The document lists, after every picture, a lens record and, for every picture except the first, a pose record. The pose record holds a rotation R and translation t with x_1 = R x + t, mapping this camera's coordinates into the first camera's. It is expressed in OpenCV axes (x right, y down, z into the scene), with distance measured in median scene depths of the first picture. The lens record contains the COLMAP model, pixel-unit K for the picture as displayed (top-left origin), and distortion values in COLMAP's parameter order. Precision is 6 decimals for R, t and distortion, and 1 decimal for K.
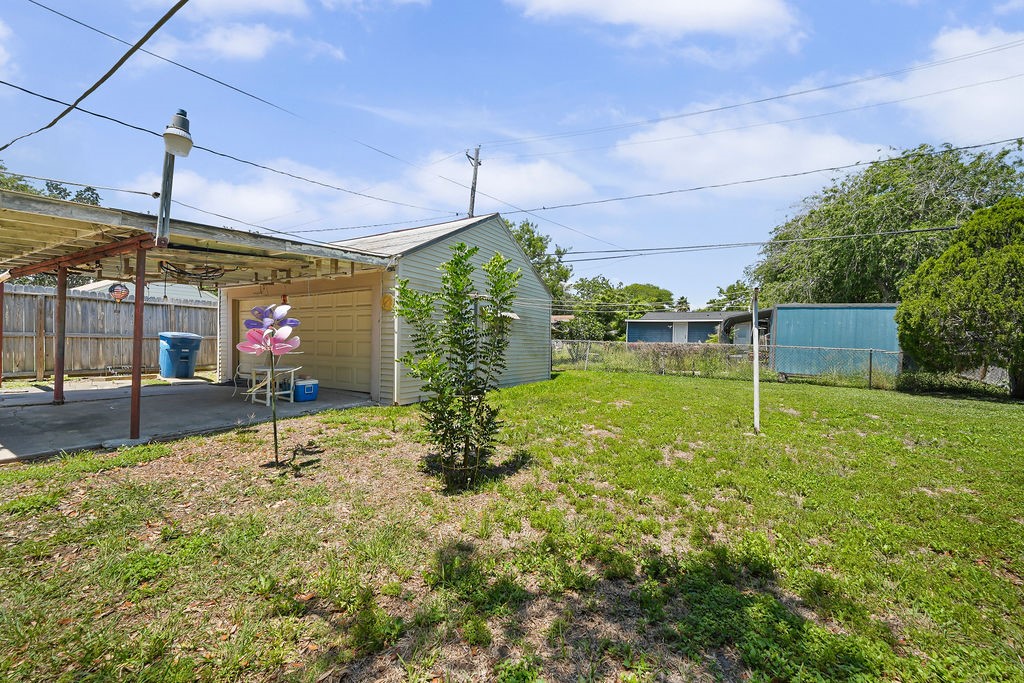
lens RADIAL K [[403.2, 0, 512.2], [0, 403.2, 339.5], [0, 0, 1]] dist [-0.012654, -0.000200]
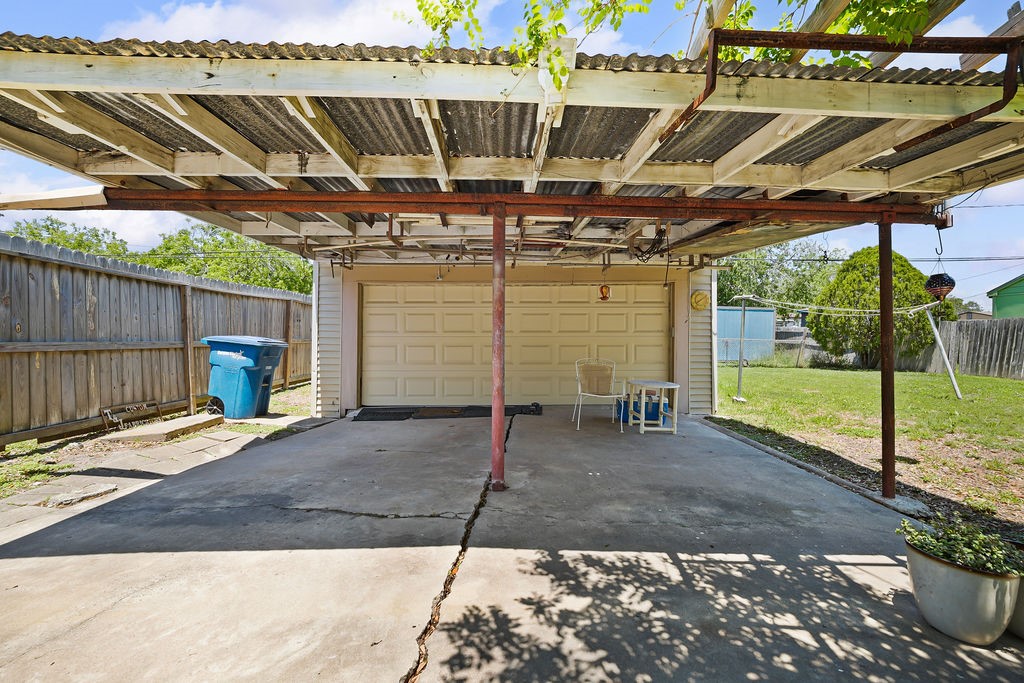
lens RADIAL K [[403.2, 0, 514.3], [0, 403.2, 340.0], [0, 0, 1]] dist [-0.012654, -0.000200]
pose [[0.837749, -0.019106, 0.545721, -0.872844], [0.015840, 0.999817, 0.010687, -0.014308], [-0.545825, -0.000309, 0.837899, 0.330988]]
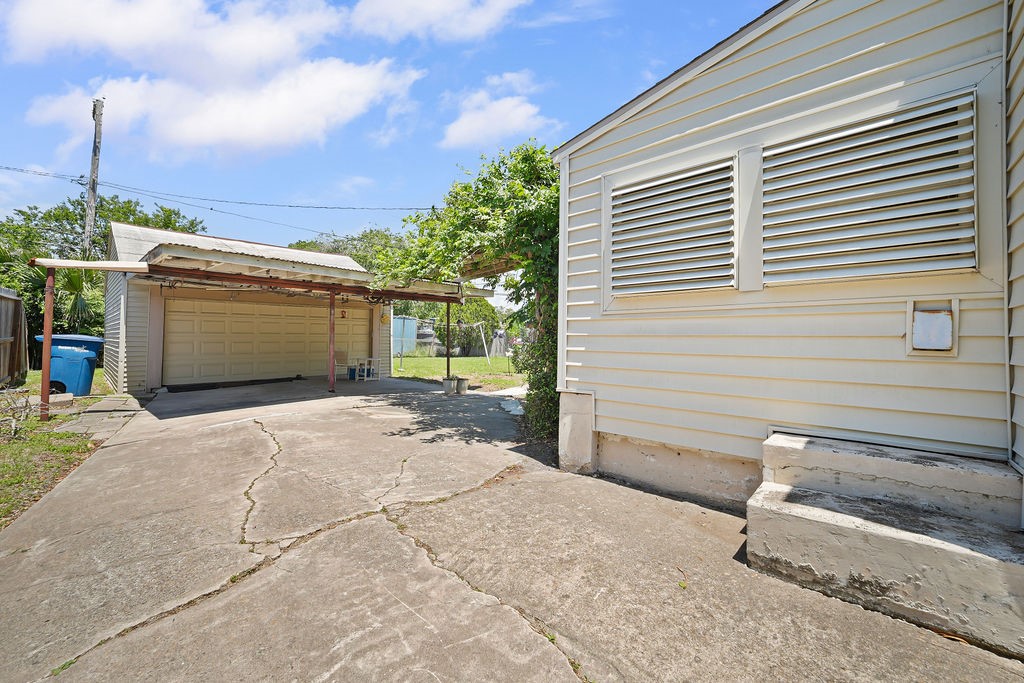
lens RADIAL K [[403.2, 0, 507.4], [0, 403.2, 335.6], [0, 0, 1]] dist [-0.012654, -0.000200]
pose [[0.191863, -0.008502, 0.981385, -1.440596], [0.005156, 0.999957, 0.007655, -0.019800], [-0.981408, 0.003591, 0.191899, 0.085358]]
